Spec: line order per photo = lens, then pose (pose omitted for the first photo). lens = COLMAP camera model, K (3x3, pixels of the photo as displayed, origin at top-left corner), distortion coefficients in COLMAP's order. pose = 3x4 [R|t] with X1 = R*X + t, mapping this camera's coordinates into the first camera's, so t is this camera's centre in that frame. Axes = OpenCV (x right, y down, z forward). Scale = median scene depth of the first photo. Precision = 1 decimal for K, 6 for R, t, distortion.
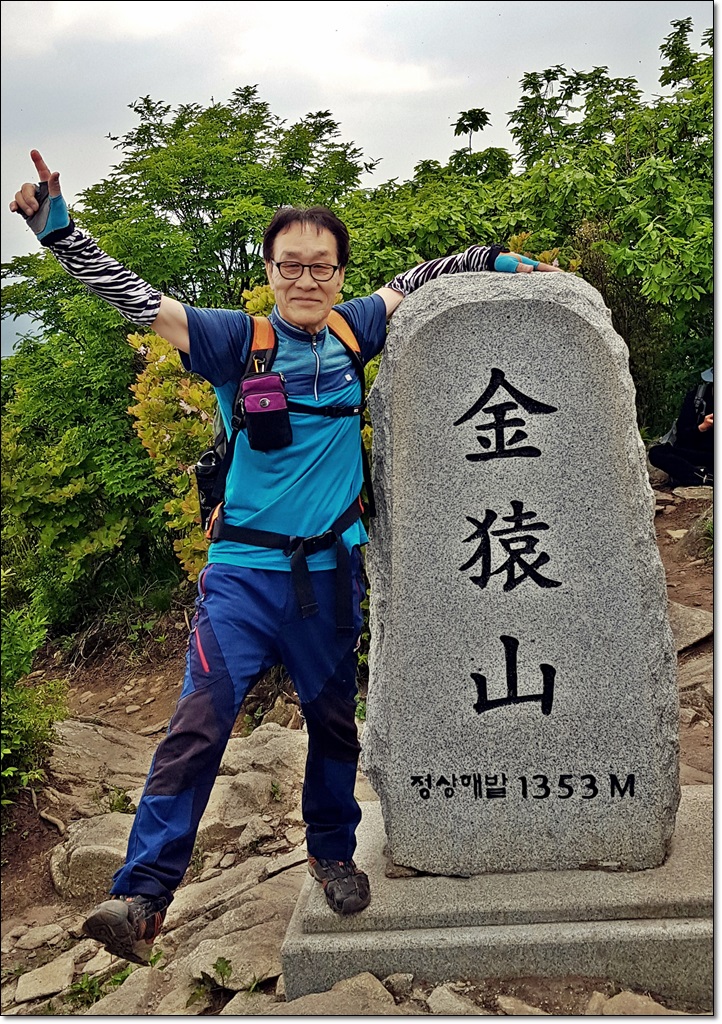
lens RADIAL K [[1298.0, 0, 390.2], [0, 1298.0, 462.6], [0, 0, 1]] dist [0.079931, 0.000000]
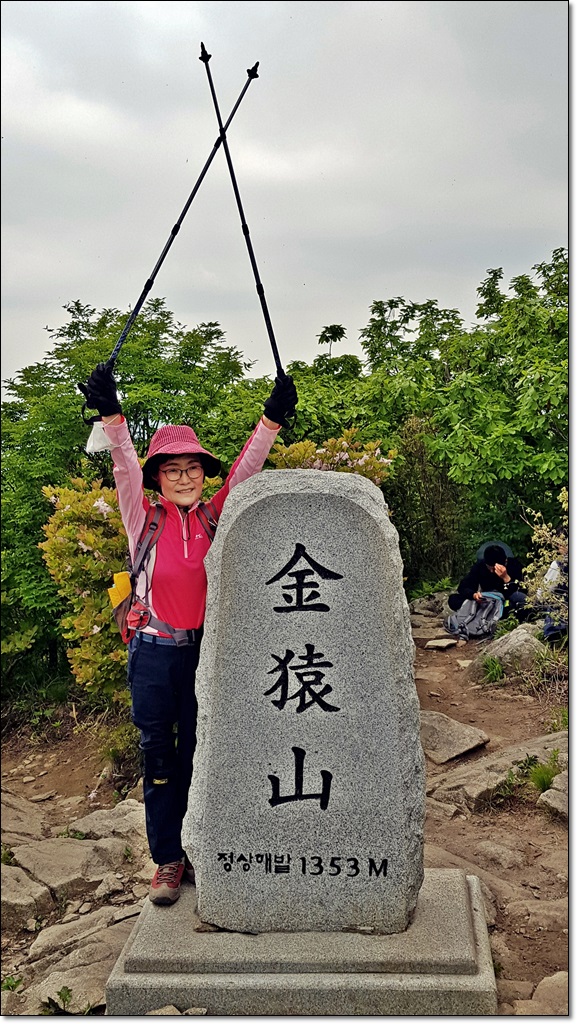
lens RADIAL K [[1026.9, 0, 310.3], [0, 1026.9, 528.6], [0, 0, 1]] dist [0.050198, 0.000000]
pose [[0.997394, 0.061838, 0.037163, 0.050231], [-0.059664, 0.996589, -0.057022, -0.027182], [-0.040562, 0.054657, 0.997681, -0.043617]]
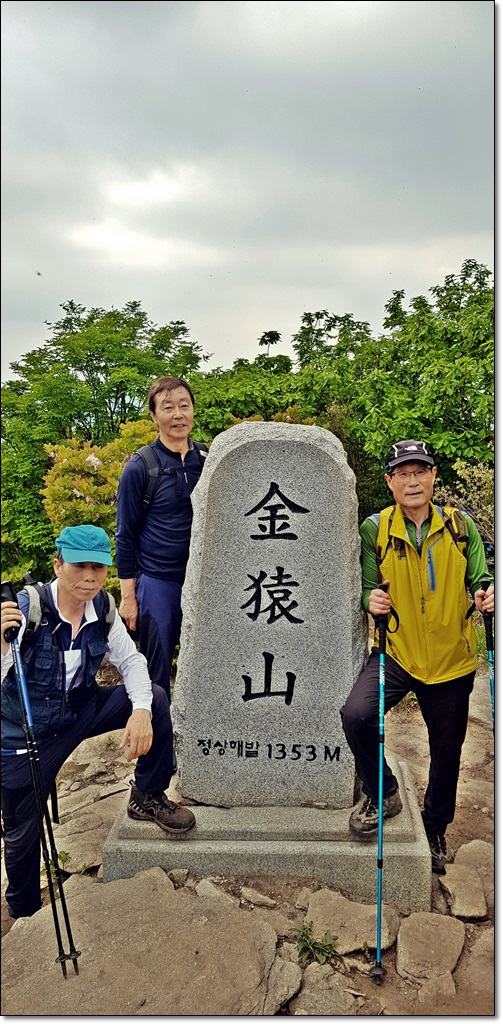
lens RADIAL K [[789.4, 0, 266.8], [0, 789.4, 500.2], [0, 0, 1]] dist [0.088904, -0.144443]
pose [[0.993596, 0.084882, 0.074574, 0.002713], [-0.080712, 0.995091, -0.057262, 0.005033], [-0.079068, 0.050876, 0.995570, 0.038825]]
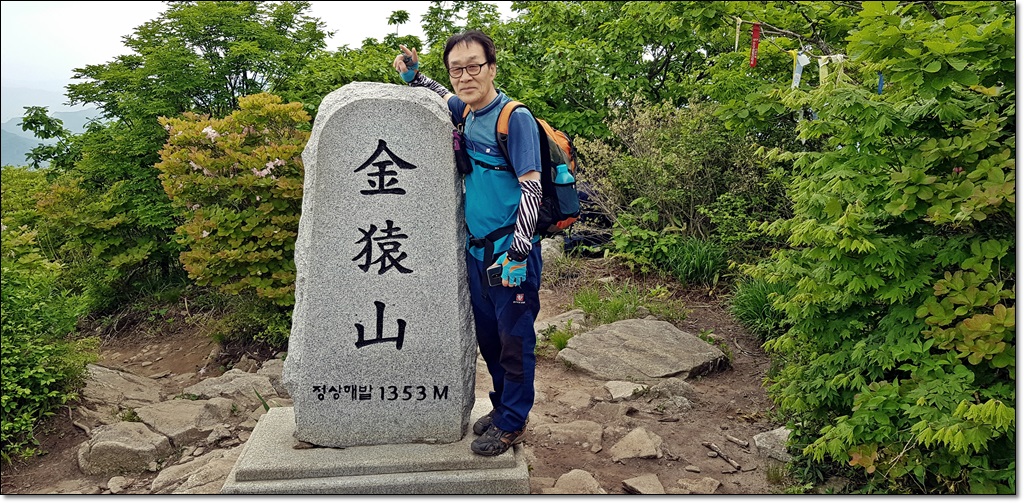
lens RADIAL K [[789.4, 0, 508.1], [0, 789.4, 225.3], [0, 0, 1]] dist [0.088904, -0.144443]
pose [[0.976833, 0.067689, 0.203017, 0.039078], [-0.064432, 0.997666, -0.022618, 0.047394], [-0.204074, 0.009013, 0.978914, -0.026203]]
